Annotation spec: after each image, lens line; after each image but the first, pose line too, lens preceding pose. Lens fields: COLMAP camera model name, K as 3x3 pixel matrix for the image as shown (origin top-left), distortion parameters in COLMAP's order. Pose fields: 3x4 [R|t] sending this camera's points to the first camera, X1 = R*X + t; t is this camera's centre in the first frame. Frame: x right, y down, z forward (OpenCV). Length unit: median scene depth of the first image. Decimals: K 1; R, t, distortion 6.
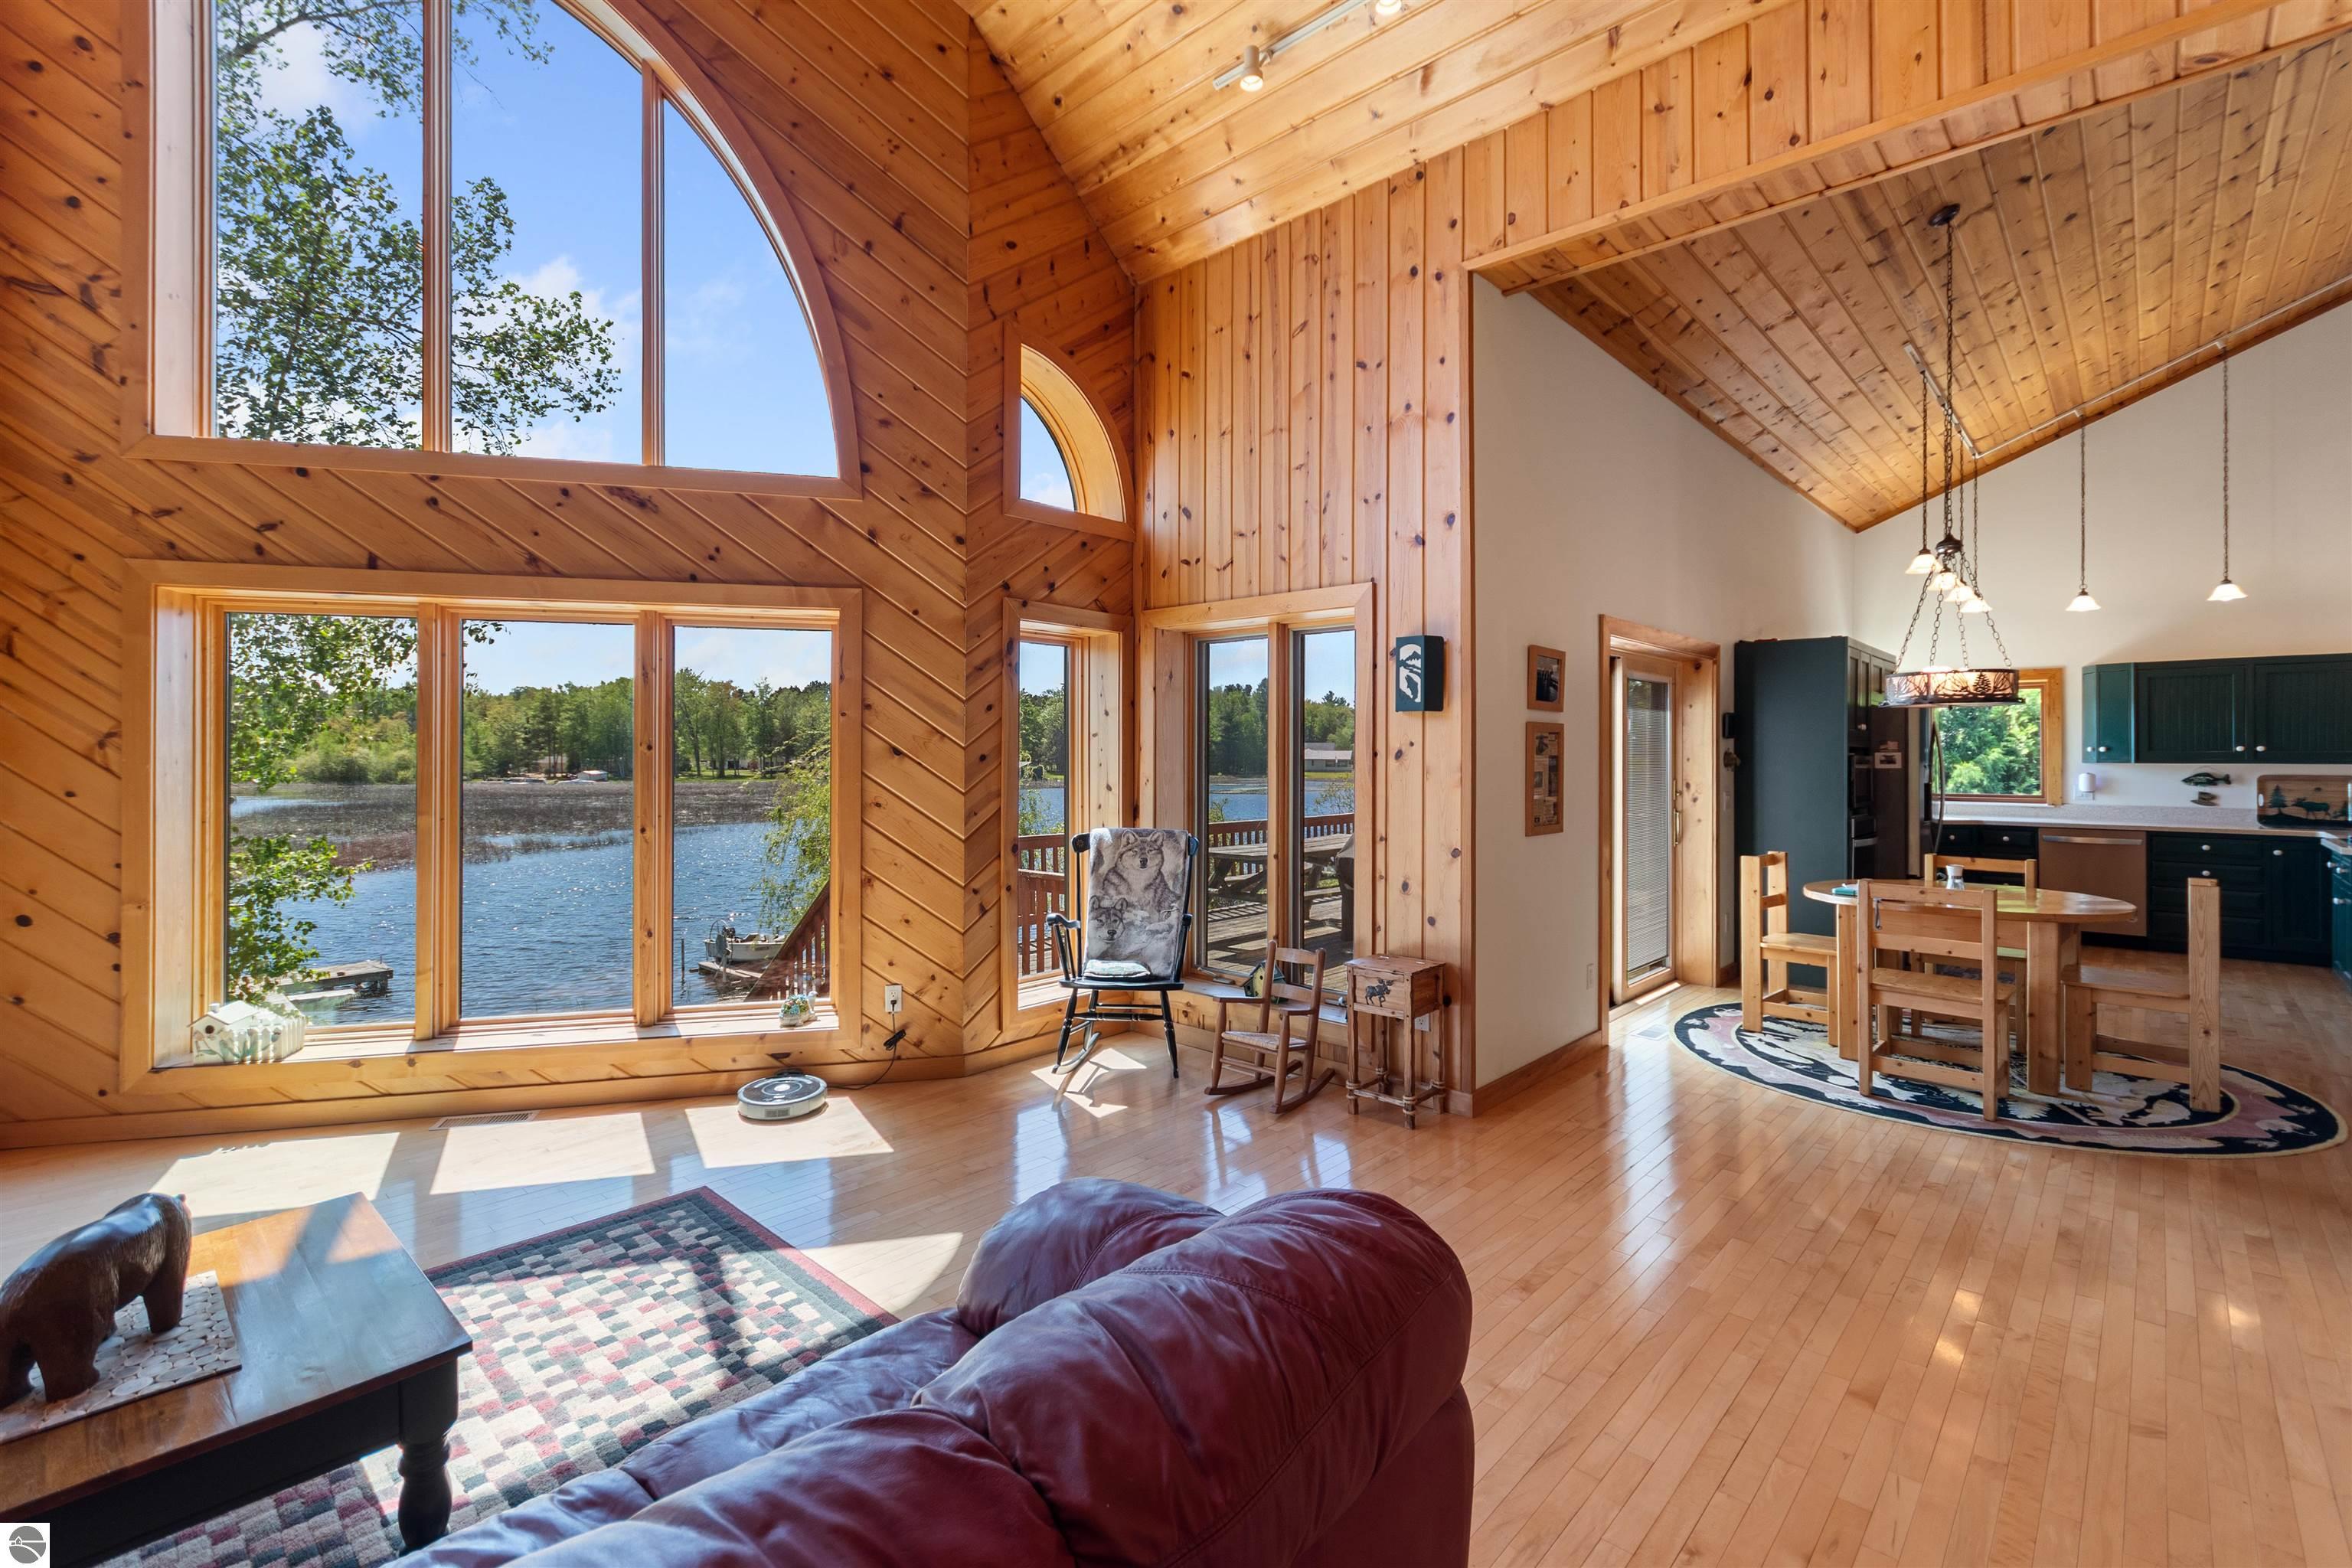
lens RADIAL K [[1055.2, 0, 1156.7], [0, 1055.2, 748.0], [0, 0, 1]] dist [0.001844, -0.000136]
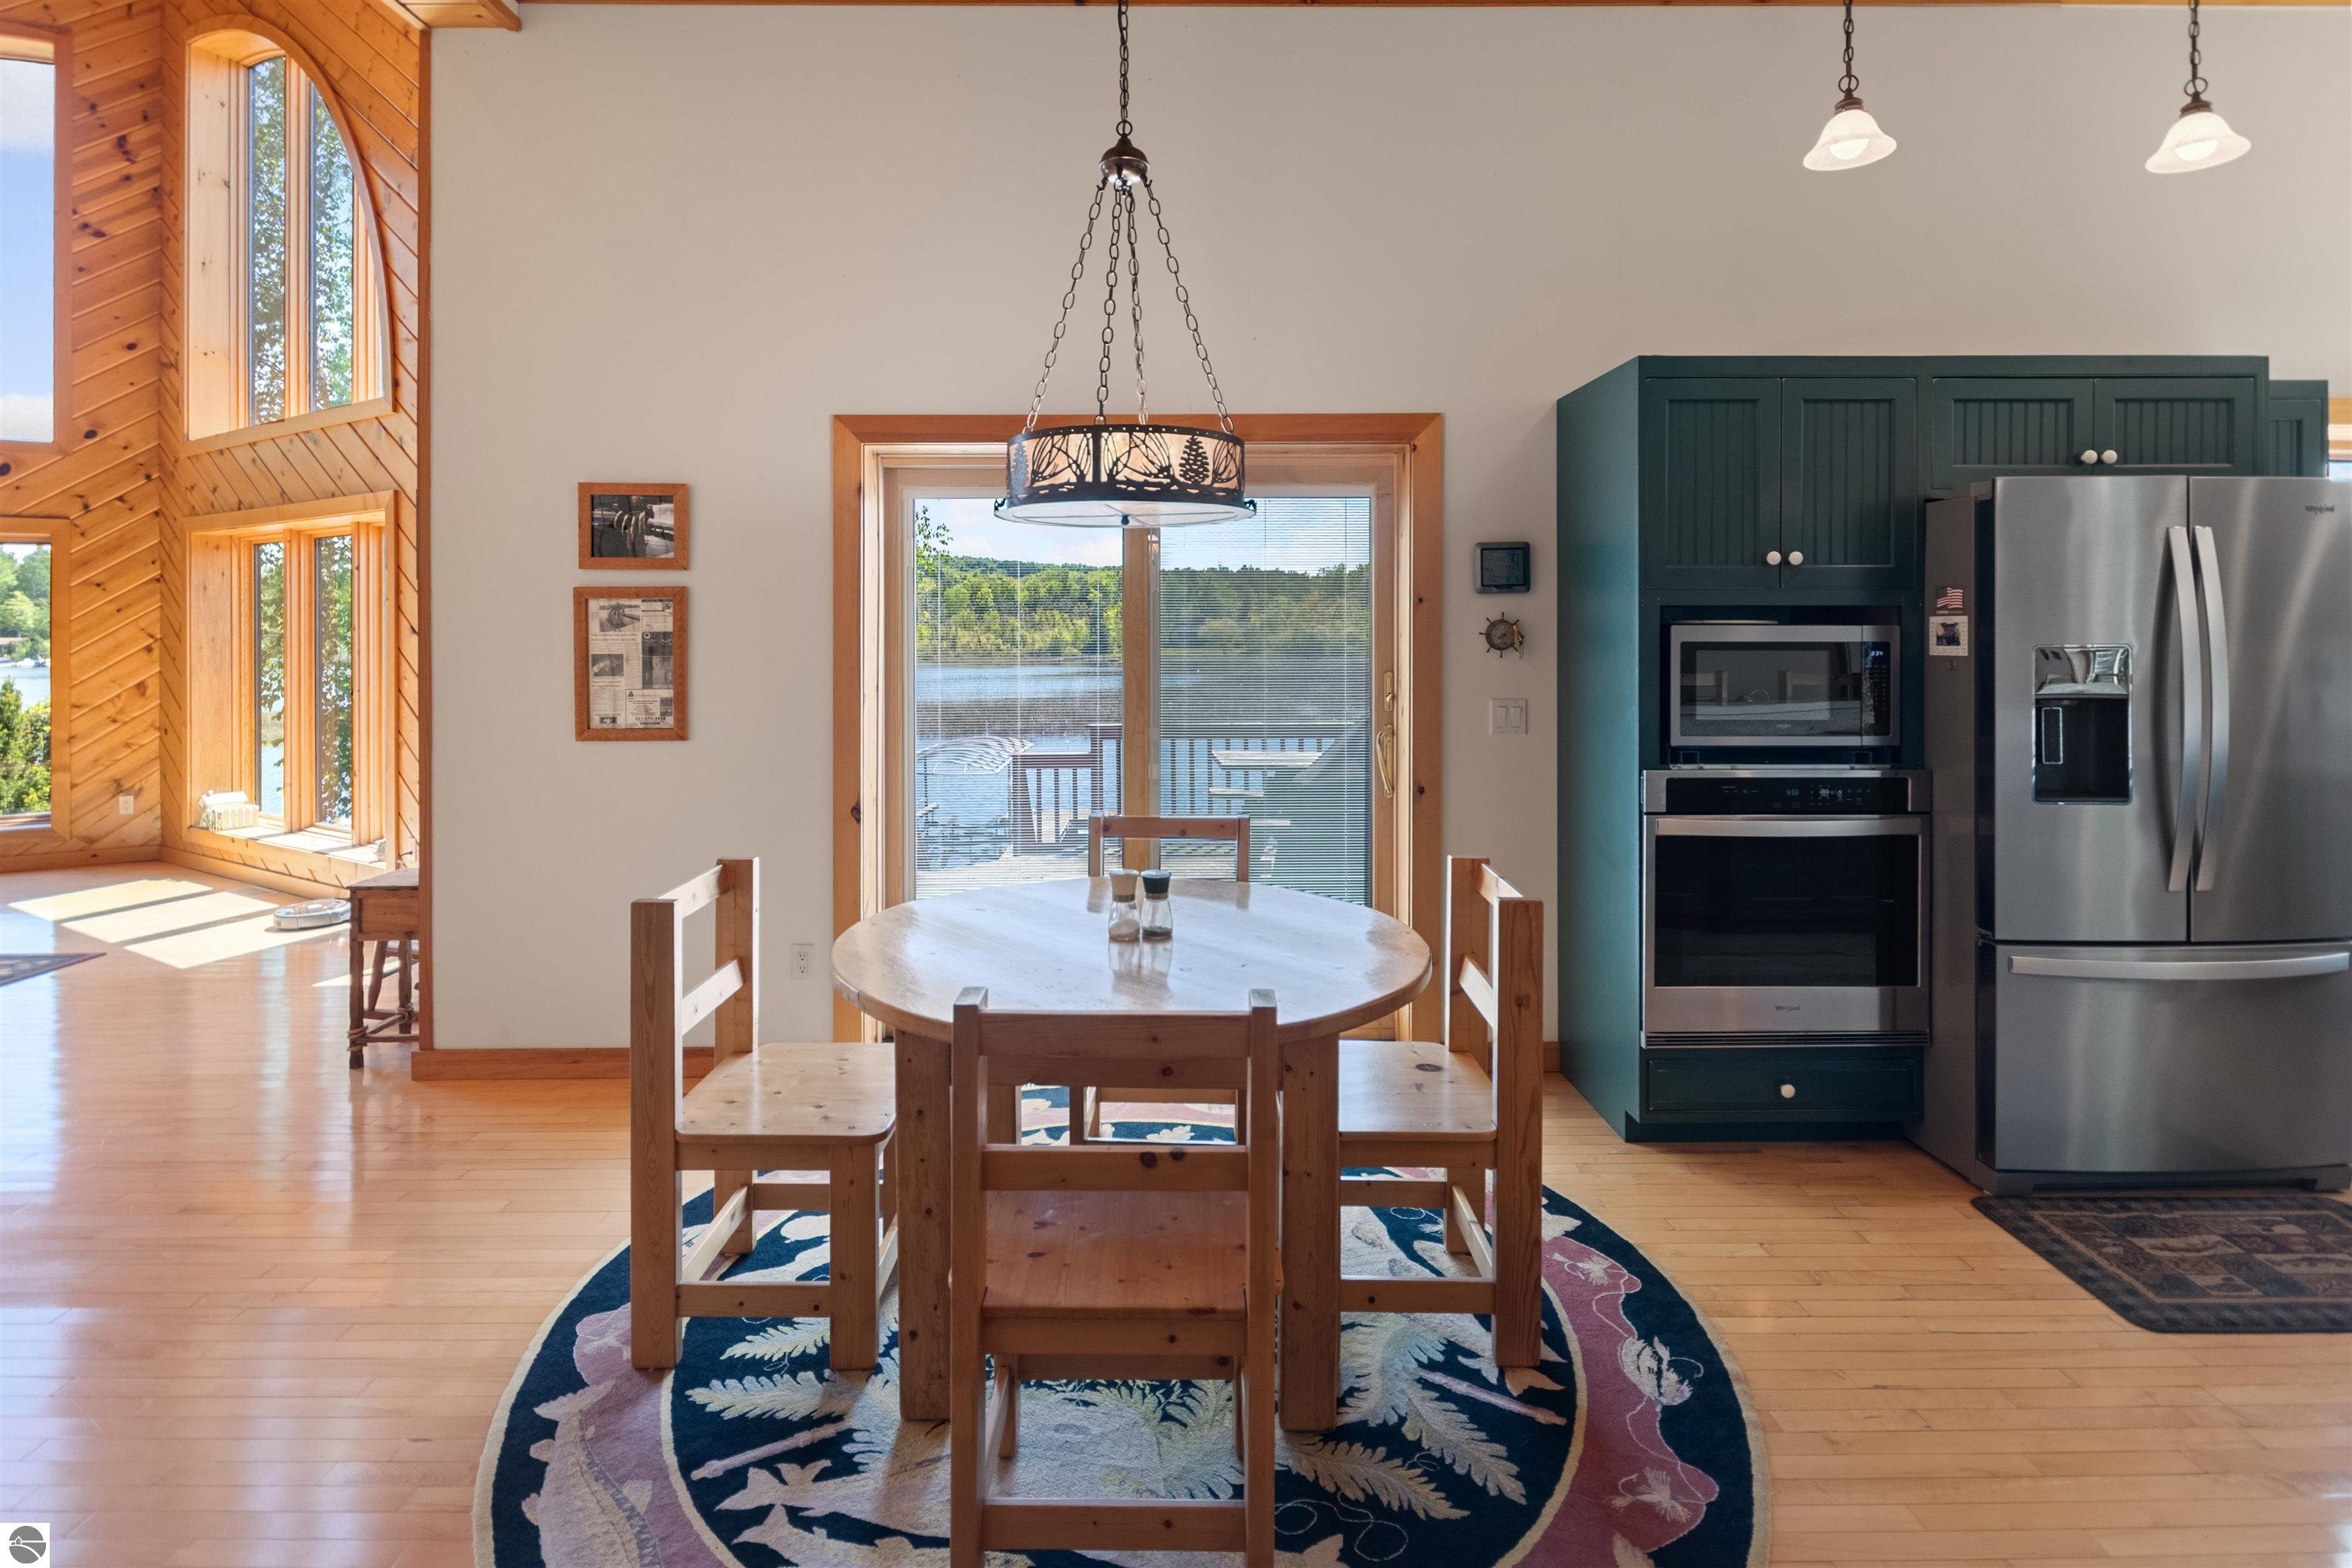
lens RADIAL K [[1176.5, 0, 1148.2], [0, 1176.5, 631.3], [0, 0, 1]] dist [0.002722, -0.004468]
pose [[0.685662, -0.005467, -0.727899, 1.182331], [0.010469, 0.999942, 0.002351, 0.008636], [0.727845, -0.009232, 0.685680, 0.698326]]
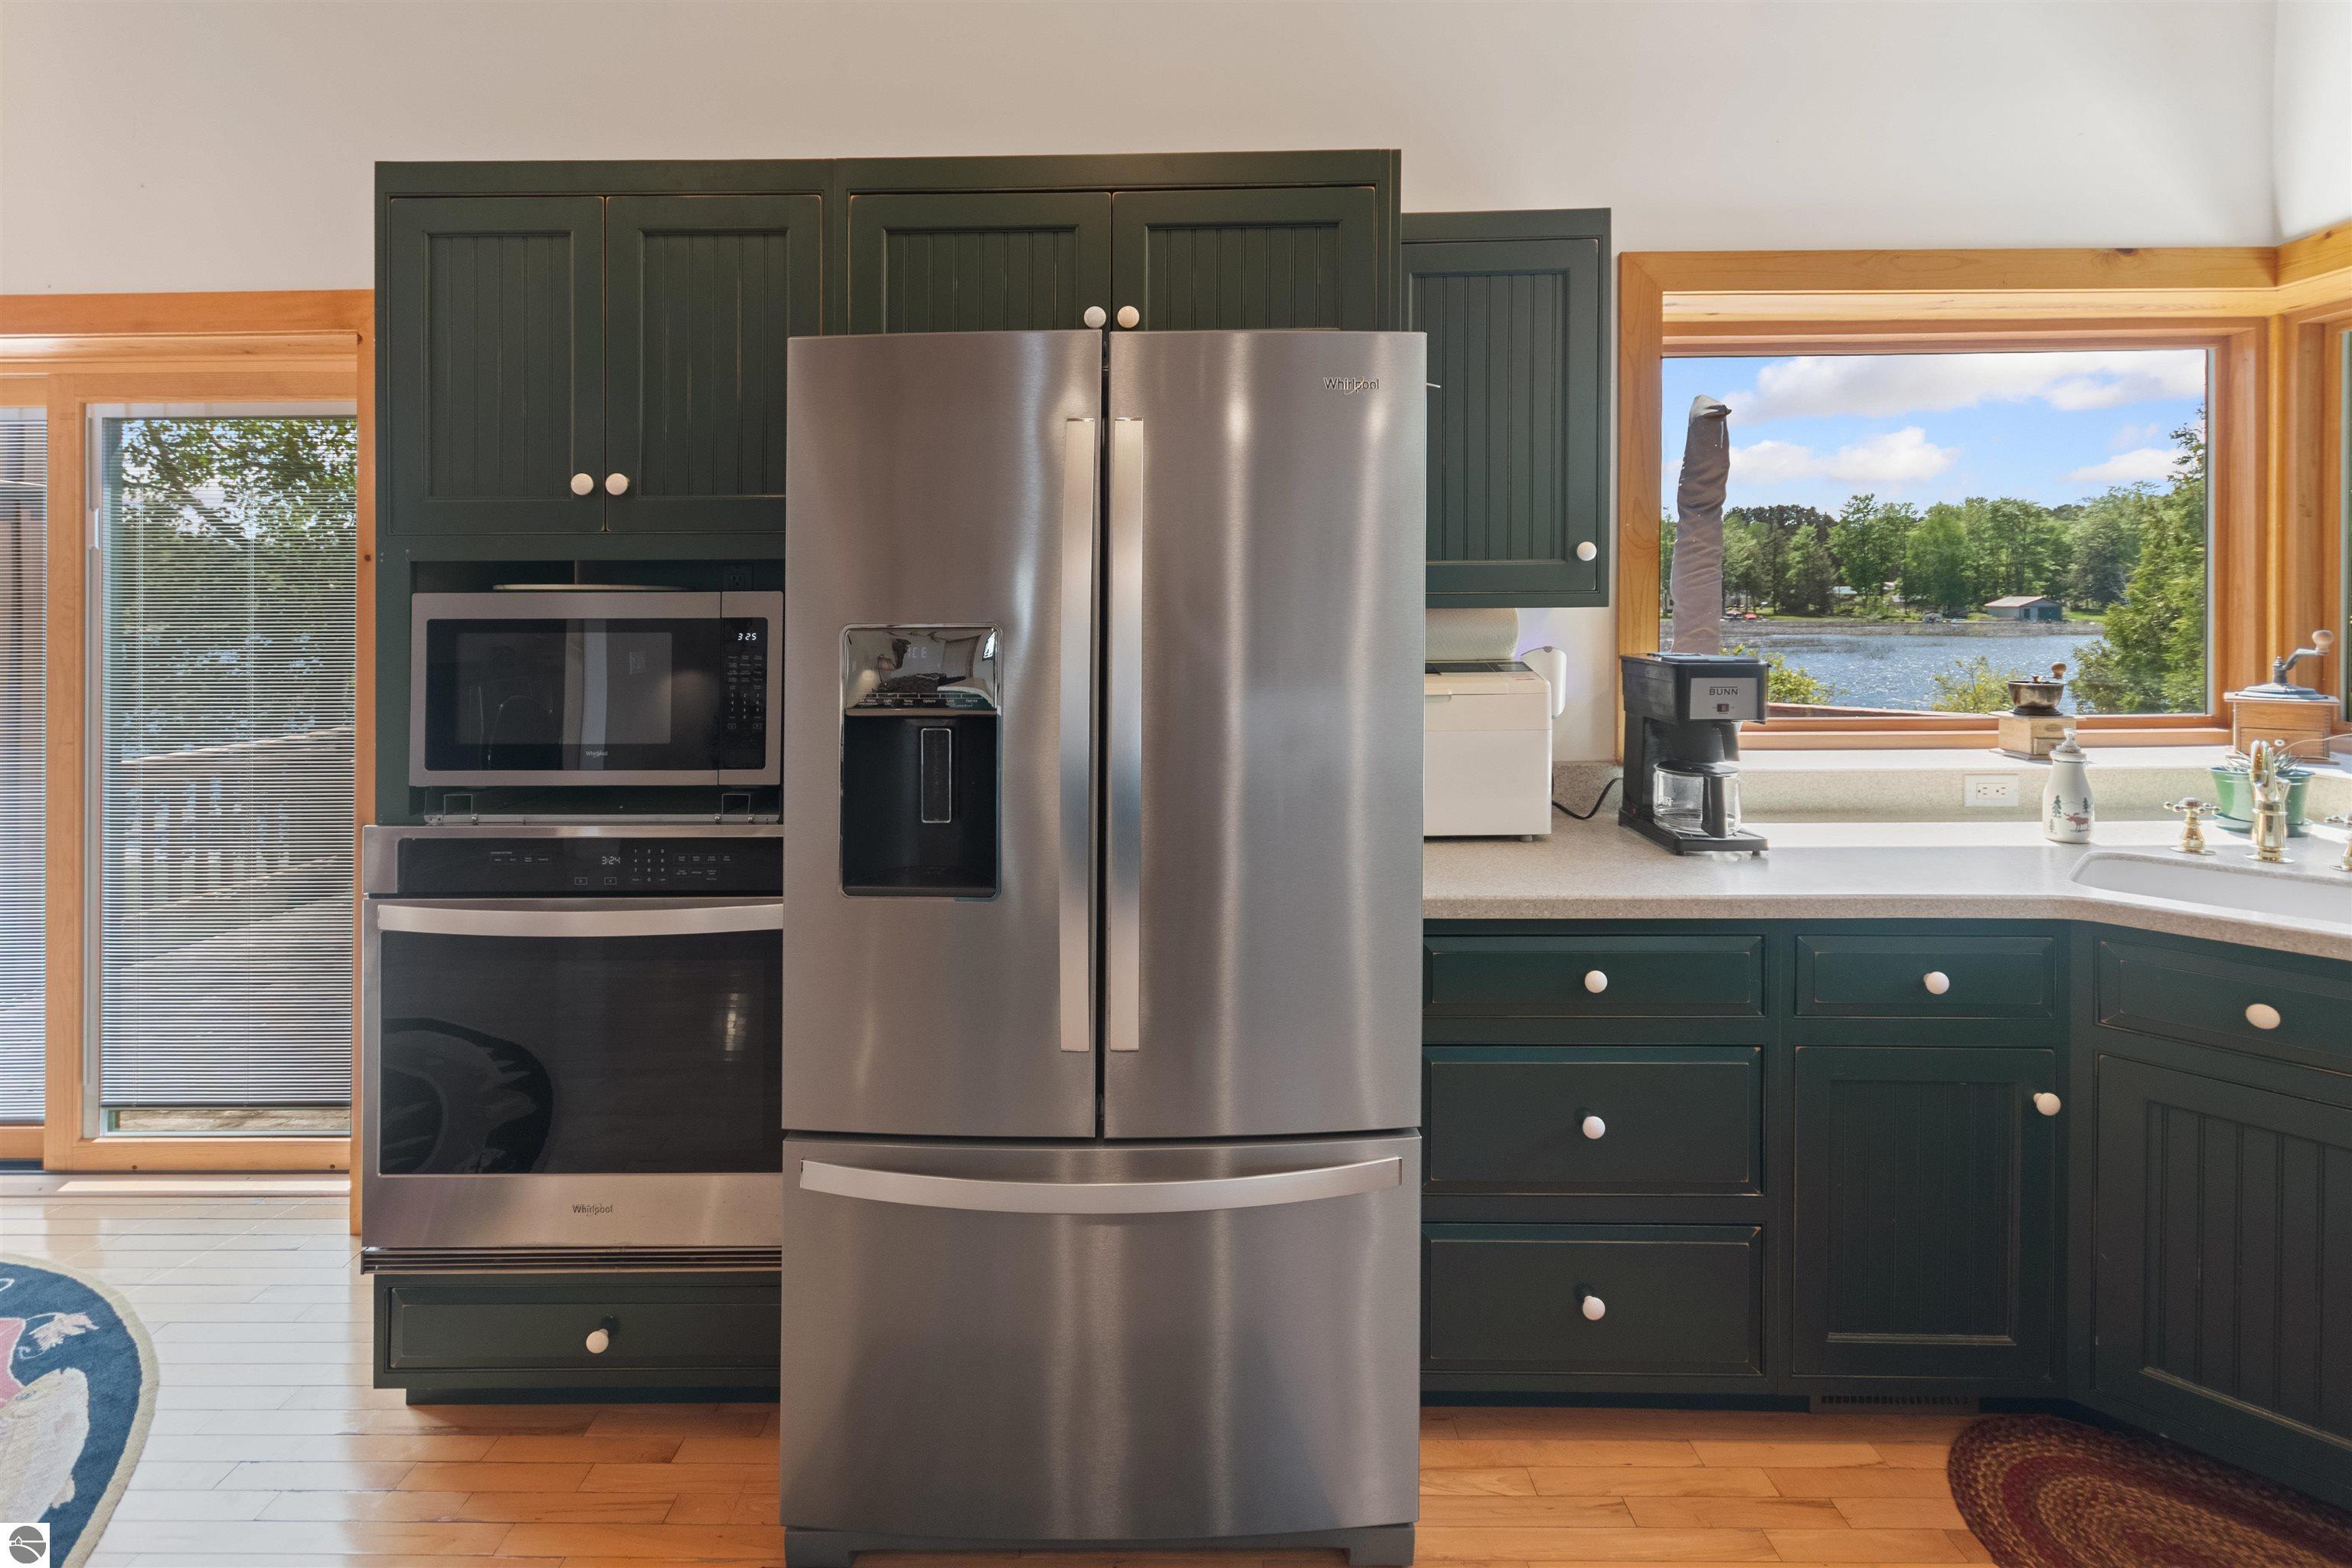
lens RADIAL K [[1098.2, 0, 1158.2], [0, 1098.2, 611.1], [0, 0, 1]] dist [0.011284, -0.004185]
pose [[0.674288, 0.001465, -0.738467, 1.361906], [0.015670, 0.999744, 0.016292, 0.013863], [0.738302, -0.022557, 0.674093, 1.297793]]
